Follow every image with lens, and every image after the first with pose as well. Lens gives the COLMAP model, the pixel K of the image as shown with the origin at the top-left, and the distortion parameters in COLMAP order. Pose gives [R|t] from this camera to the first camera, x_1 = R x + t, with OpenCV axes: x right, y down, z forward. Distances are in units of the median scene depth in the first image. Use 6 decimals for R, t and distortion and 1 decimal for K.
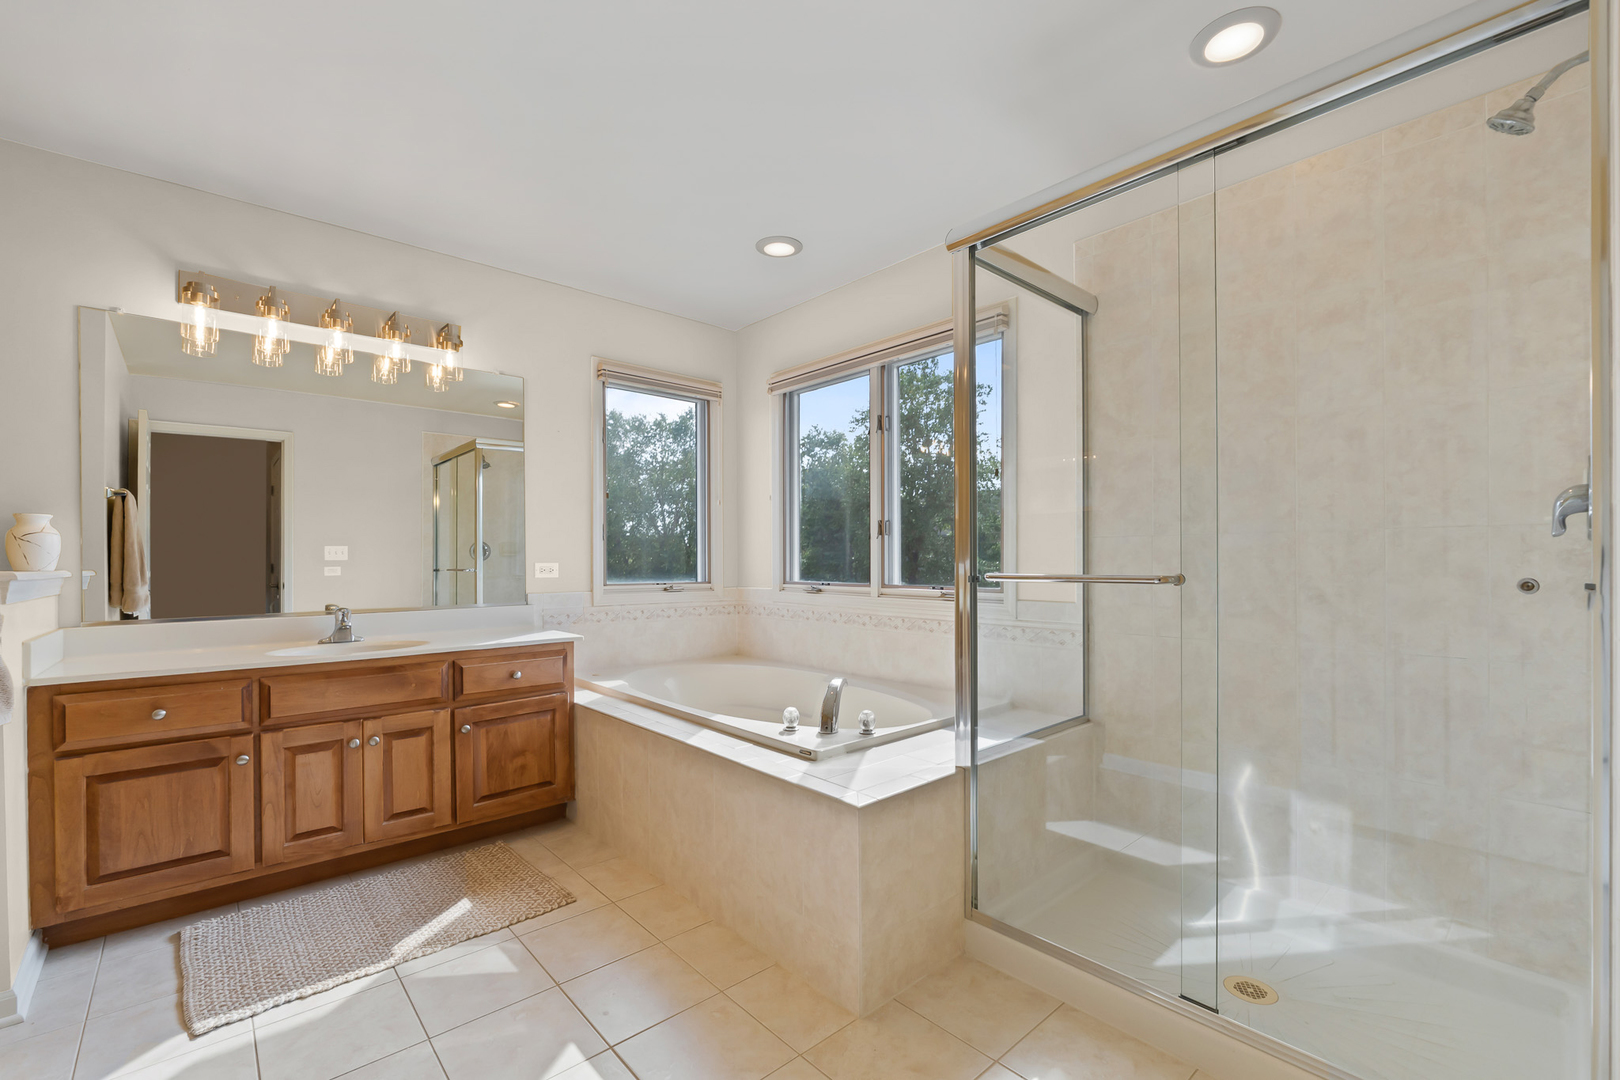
lens RADIAL K [[689.6, 0, 810.4], [0, 689.6, 545.1], [0, 0, 1]] dist [-0.002806, -0.000609]
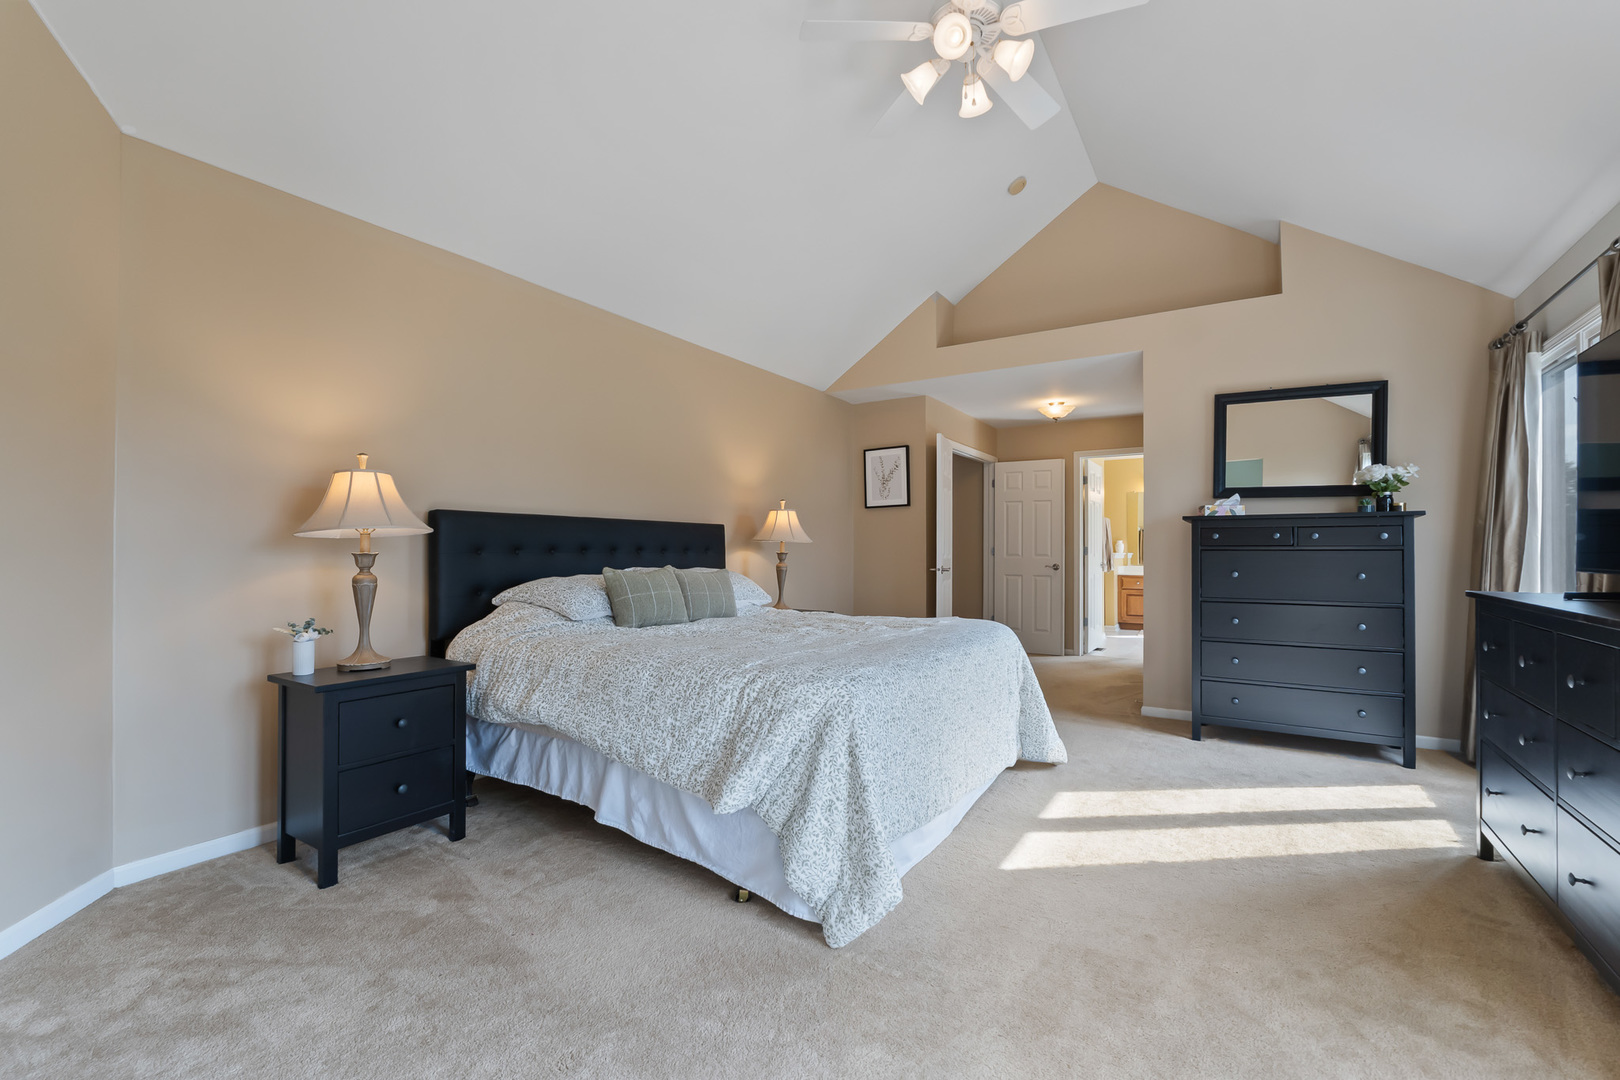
lens RADIAL K [[689.6, 0, 810.4], [0, 689.6, 545.1], [0, 0, 1]] dist [-0.002806, -0.000609]
pose [[0.272605, -0.000169, -0.962126, 3.108428], [0.001058, 0.999999, 0.000124, -0.016713], [0.962125, -0.001052, 0.272605, -2.547350]]
